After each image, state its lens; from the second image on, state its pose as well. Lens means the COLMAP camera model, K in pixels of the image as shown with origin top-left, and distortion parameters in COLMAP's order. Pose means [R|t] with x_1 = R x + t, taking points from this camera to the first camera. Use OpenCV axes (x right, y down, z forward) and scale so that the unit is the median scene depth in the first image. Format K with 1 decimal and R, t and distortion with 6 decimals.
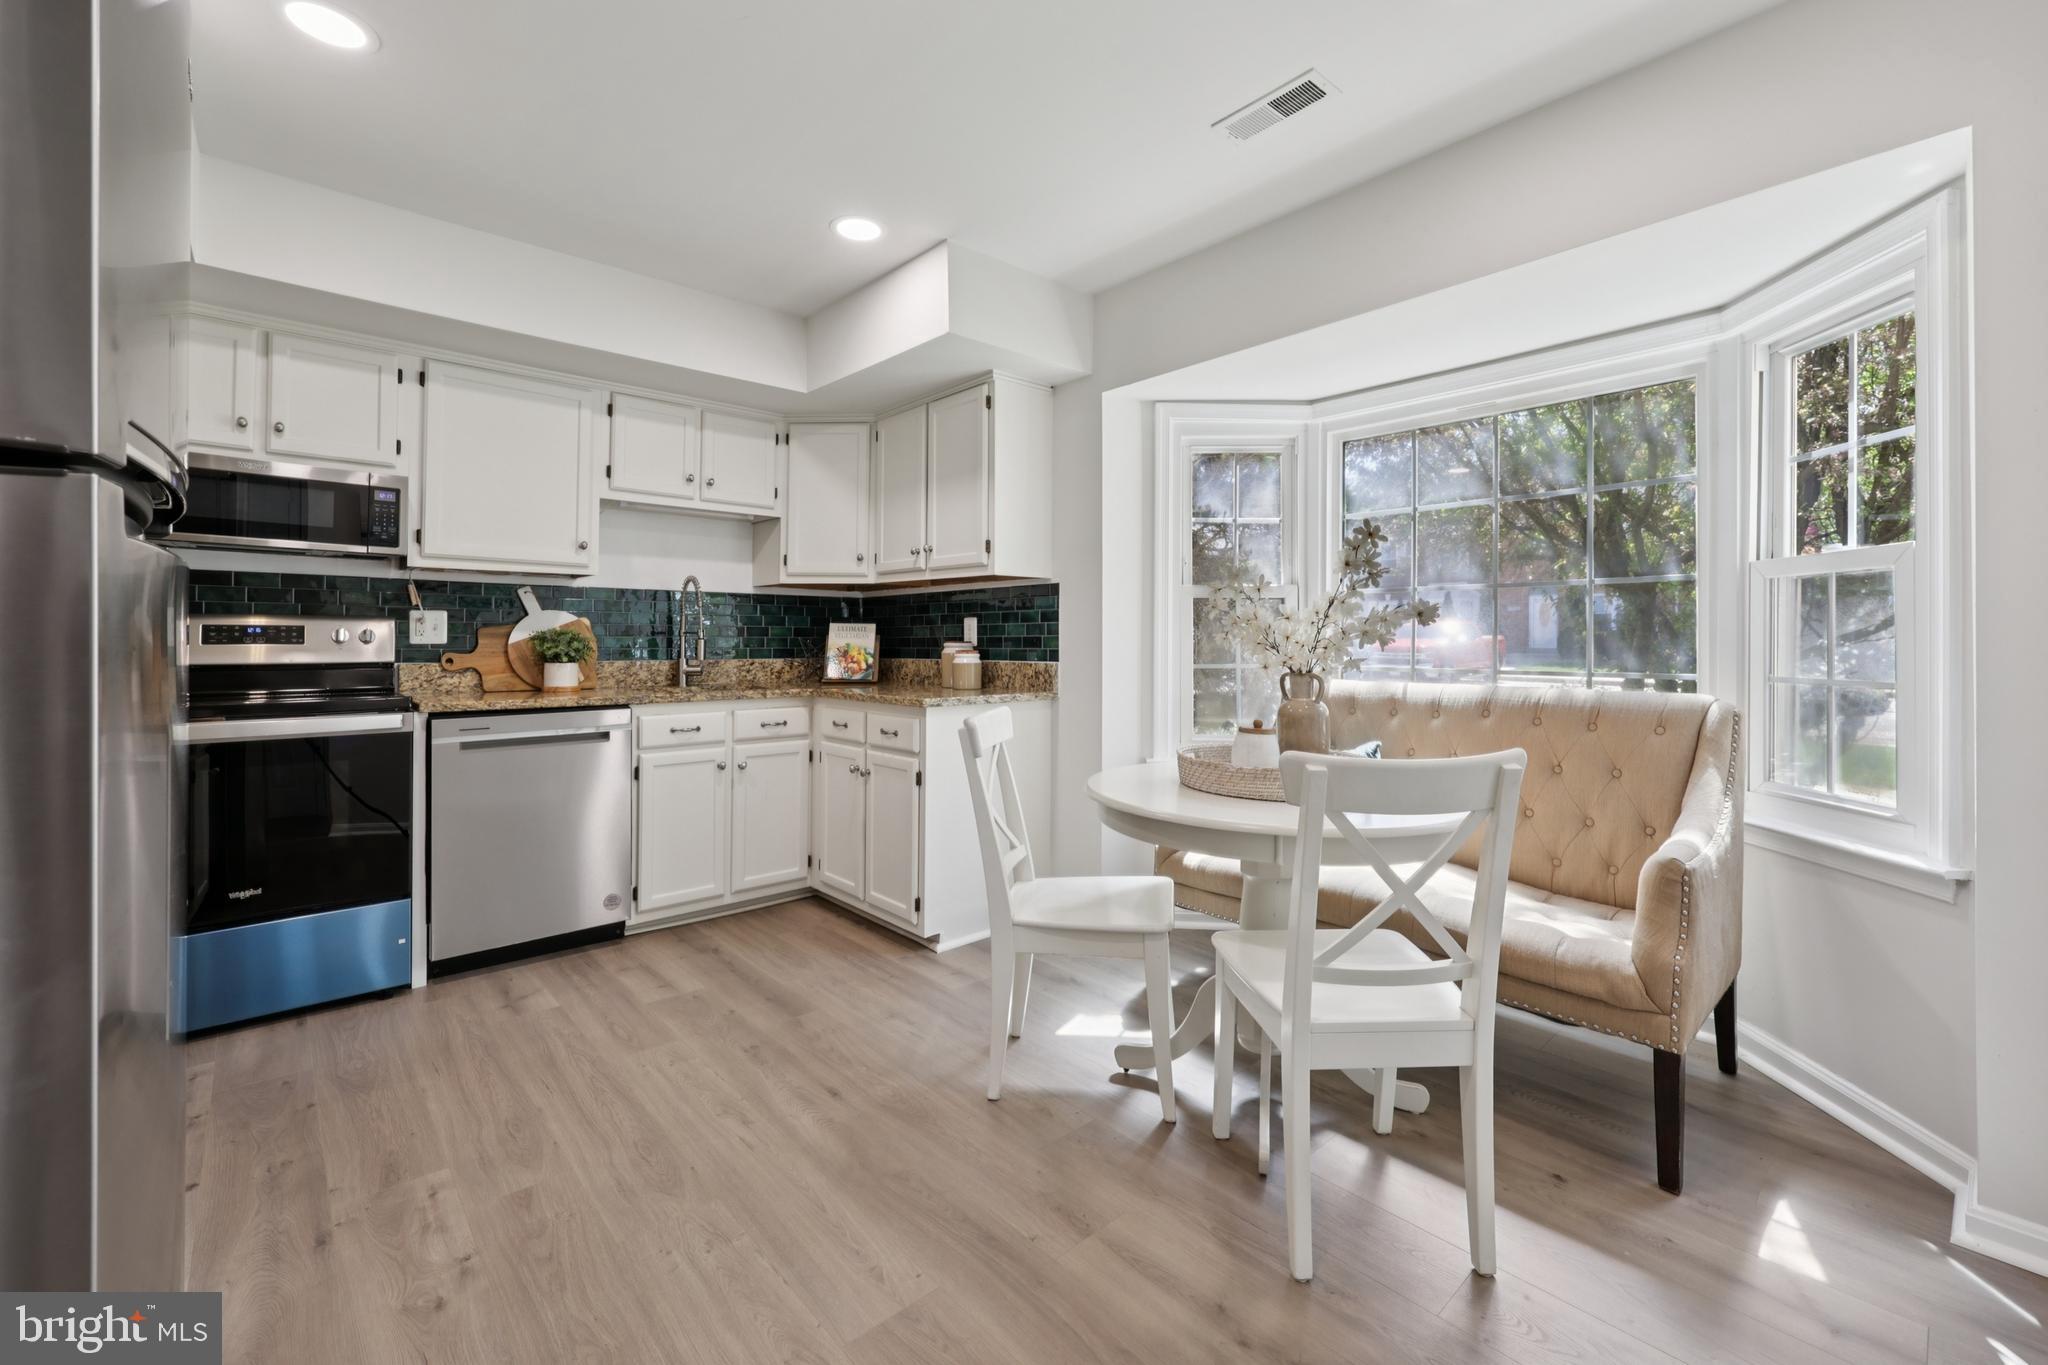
lens RADIAL K [[832.5, 0, 1015.6], [0, 832.5, 633.5], [0, 0, 1]] dist [0.000676, 0.000699]
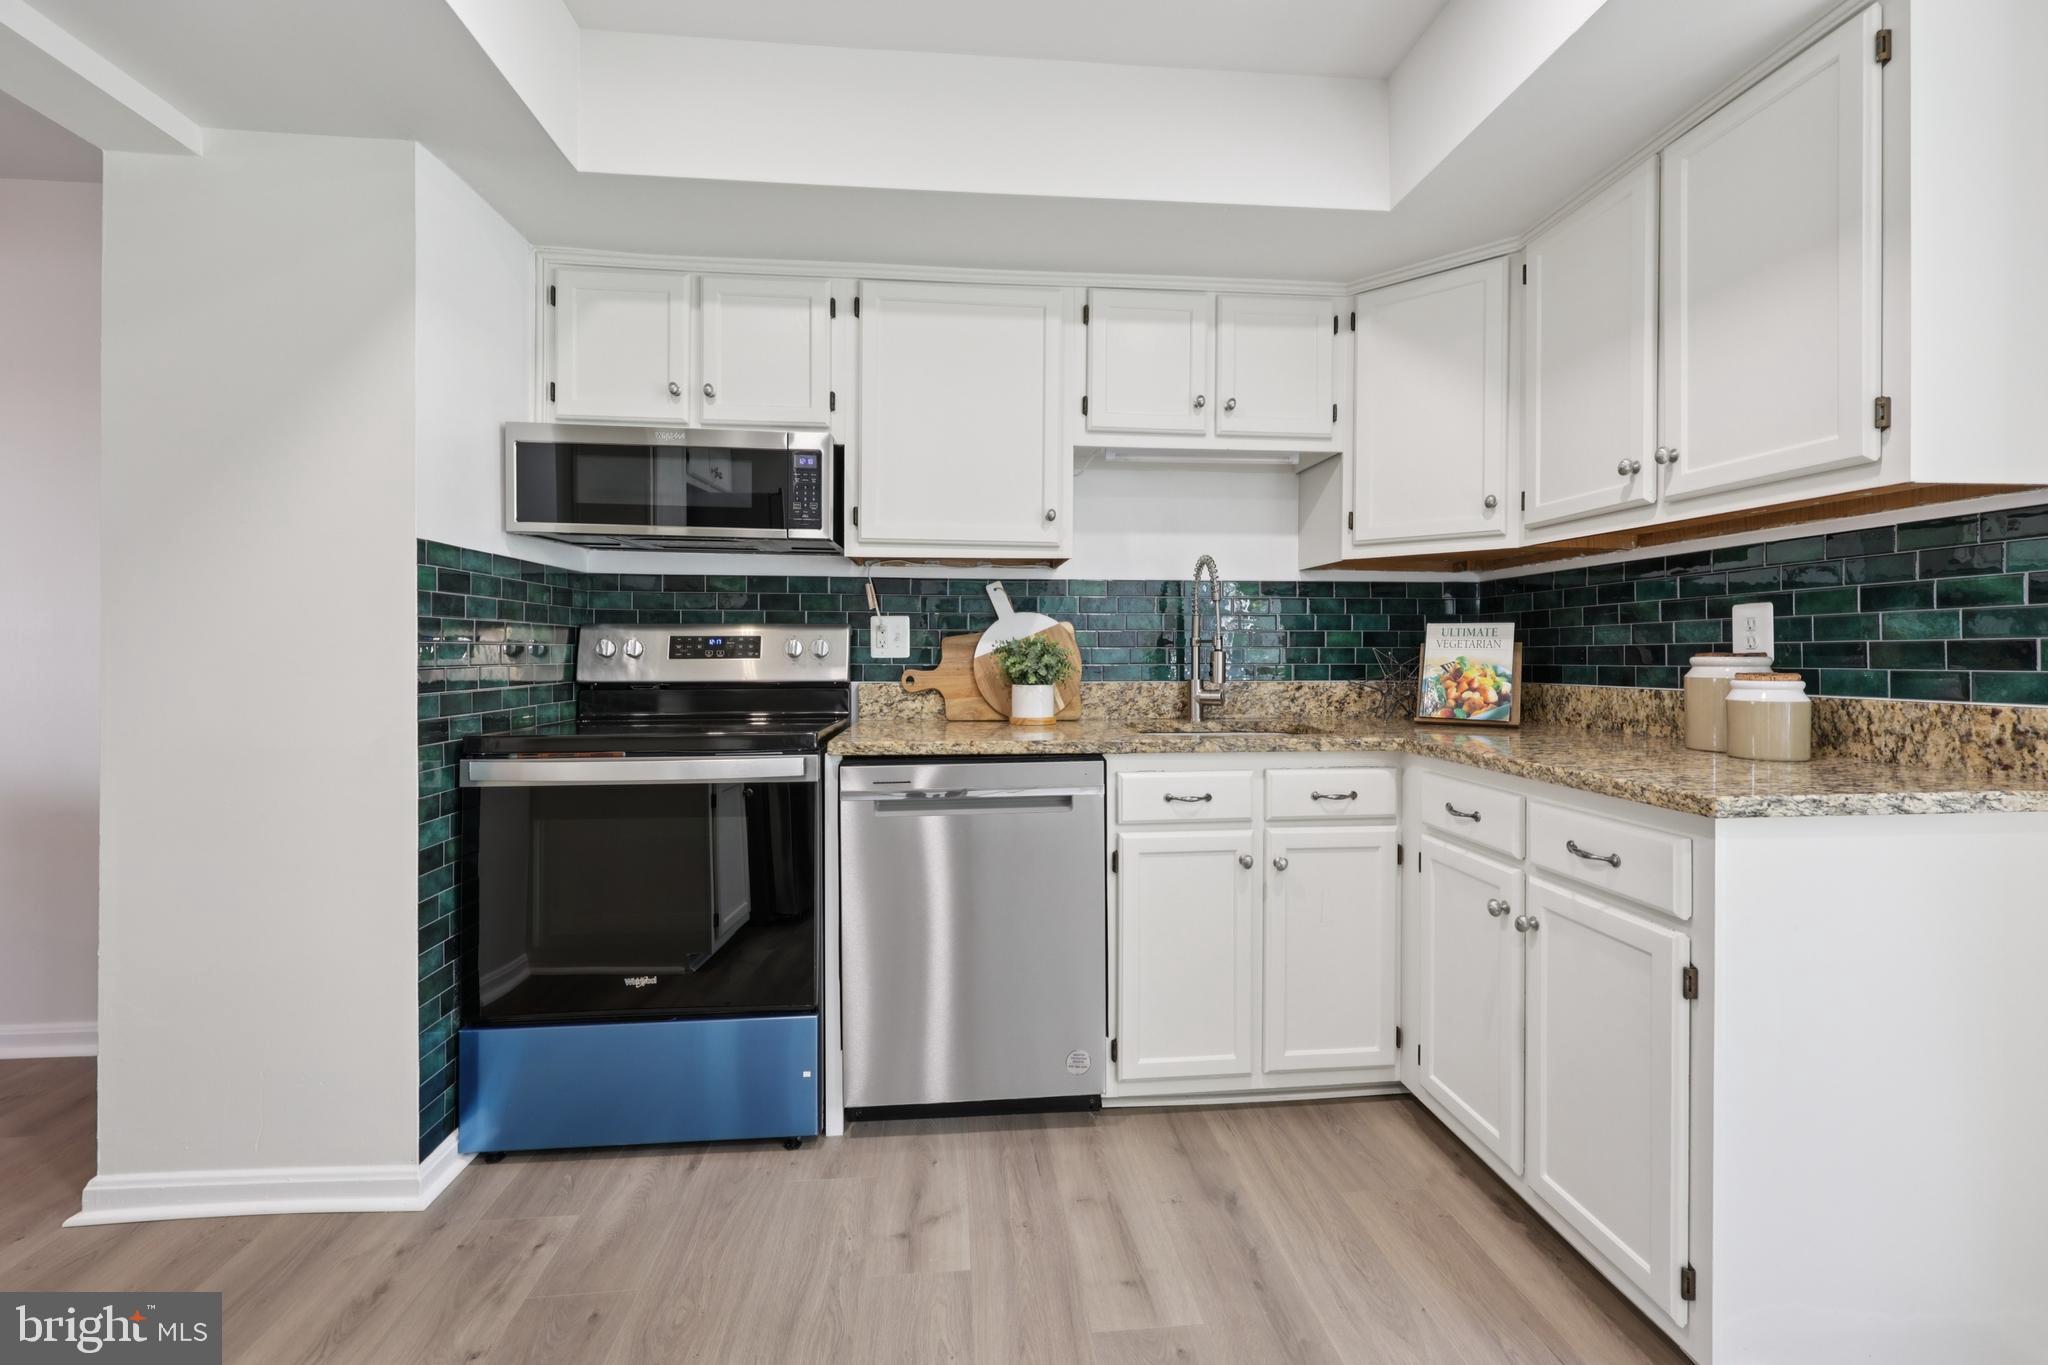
lens RADIAL K [[832.5, 0, 1041.8], [0, 832.5, 656.3], [0, 0, 1]] dist [0.000676, 0.000699]
pose [[0.815222, -0.001042, -0.579147, -0.137963], [0.008057, 0.999922, 0.009543, 0.004520], [0.579092, -0.012447, 0.815167, 0.471376]]
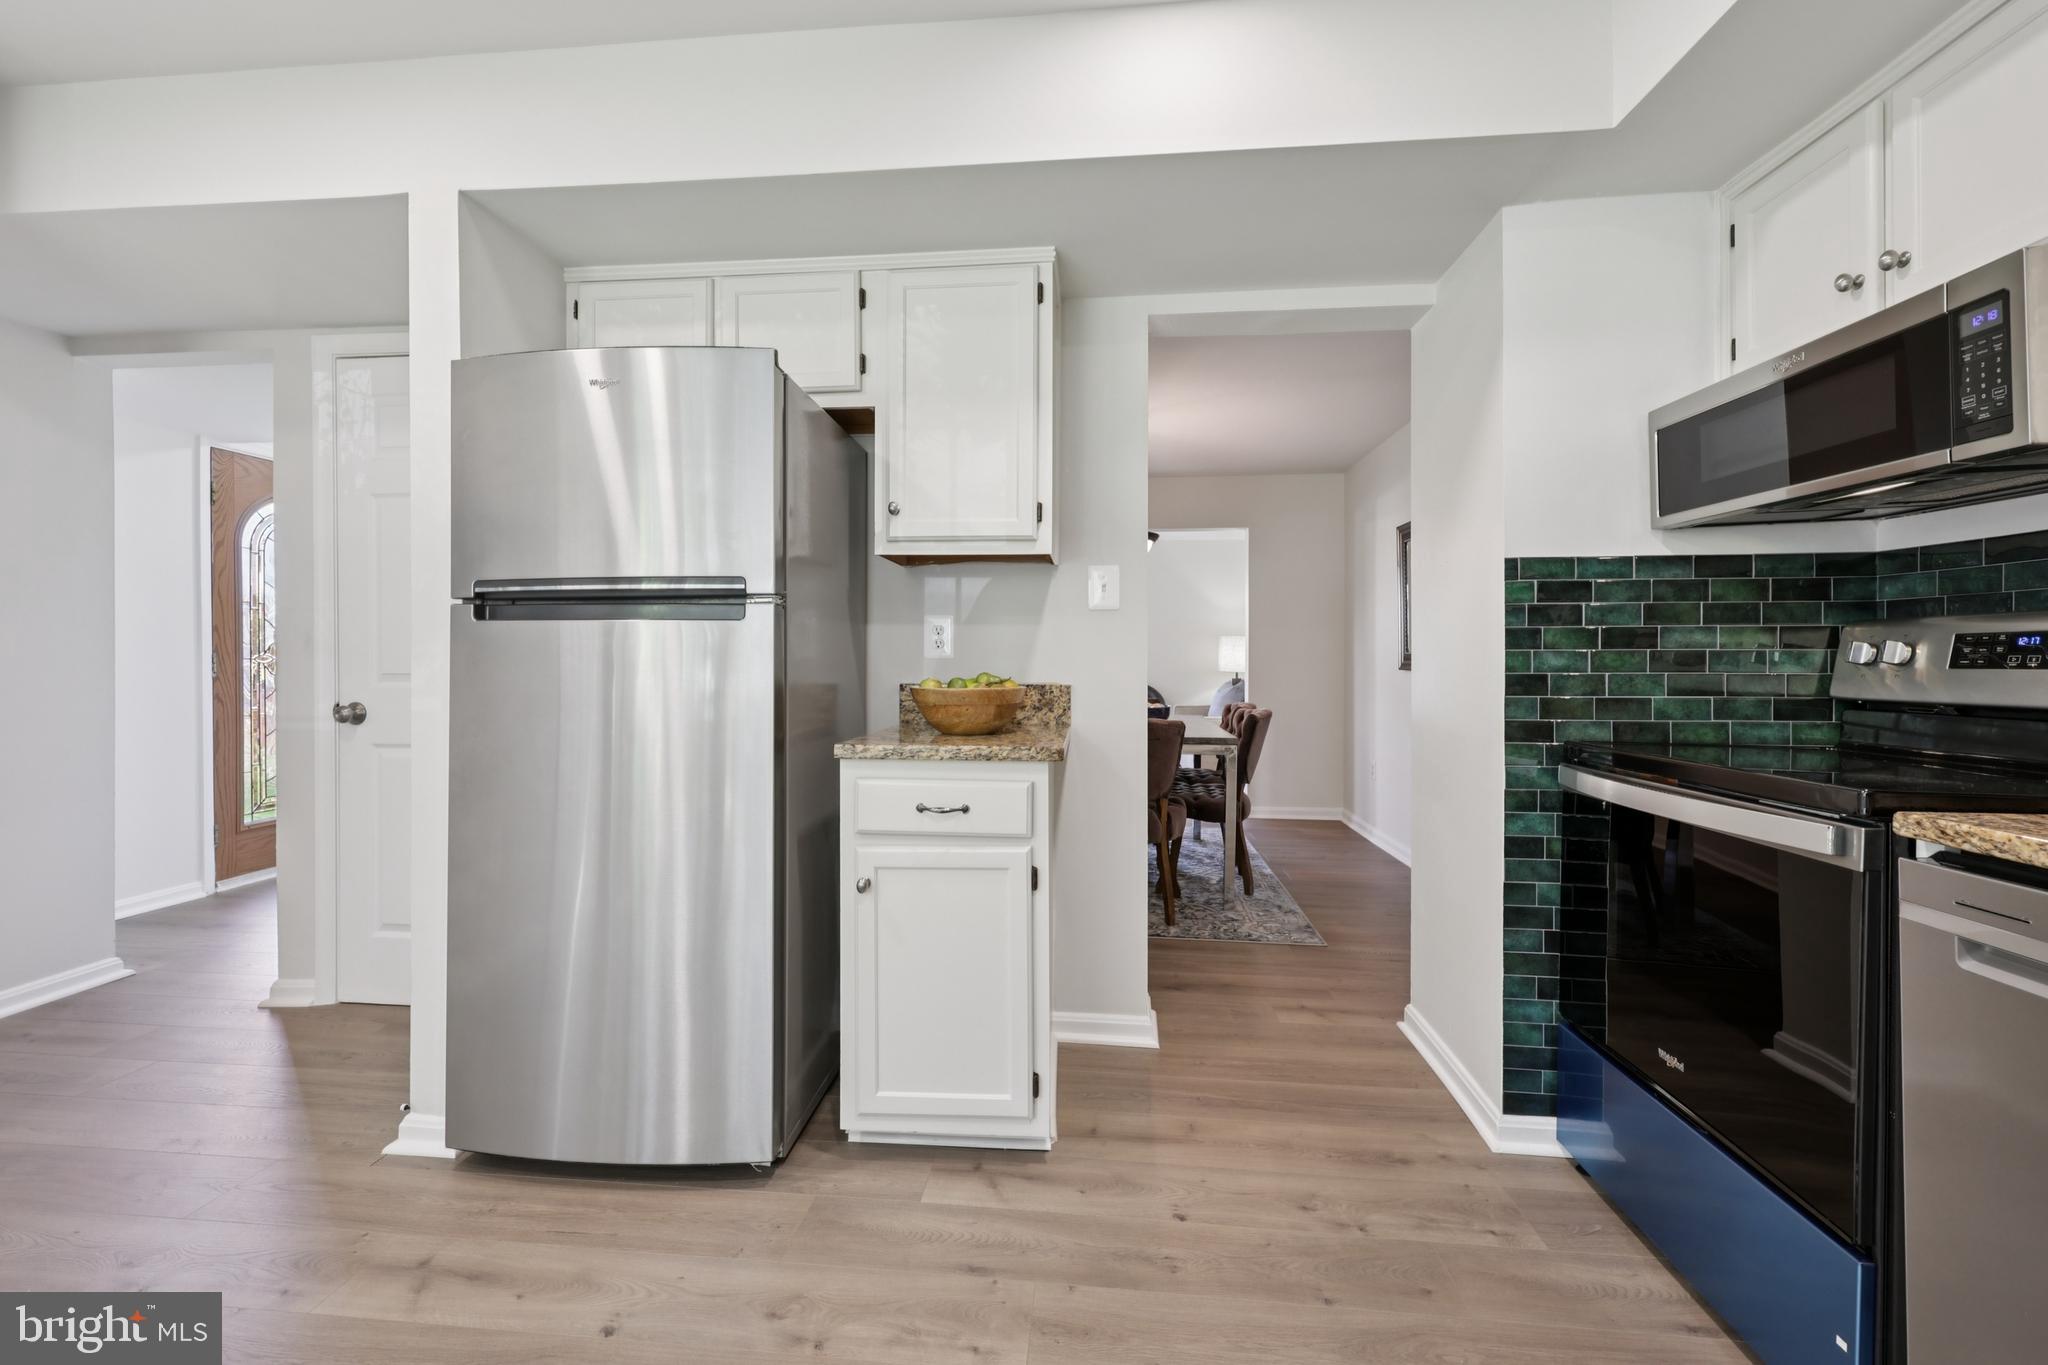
lens RADIAL K [[832.5, 0, 1005.6], [0, 832.5, 663.5], [0, 0, 1]] dist [0.000676, 0.000699]
pose [[-0.734291, -0.002954, -0.678829, -0.097692], [0.002310, 0.999974, -0.006850, 0.010749], [0.678831, -0.006598, -0.734265, 0.899375]]
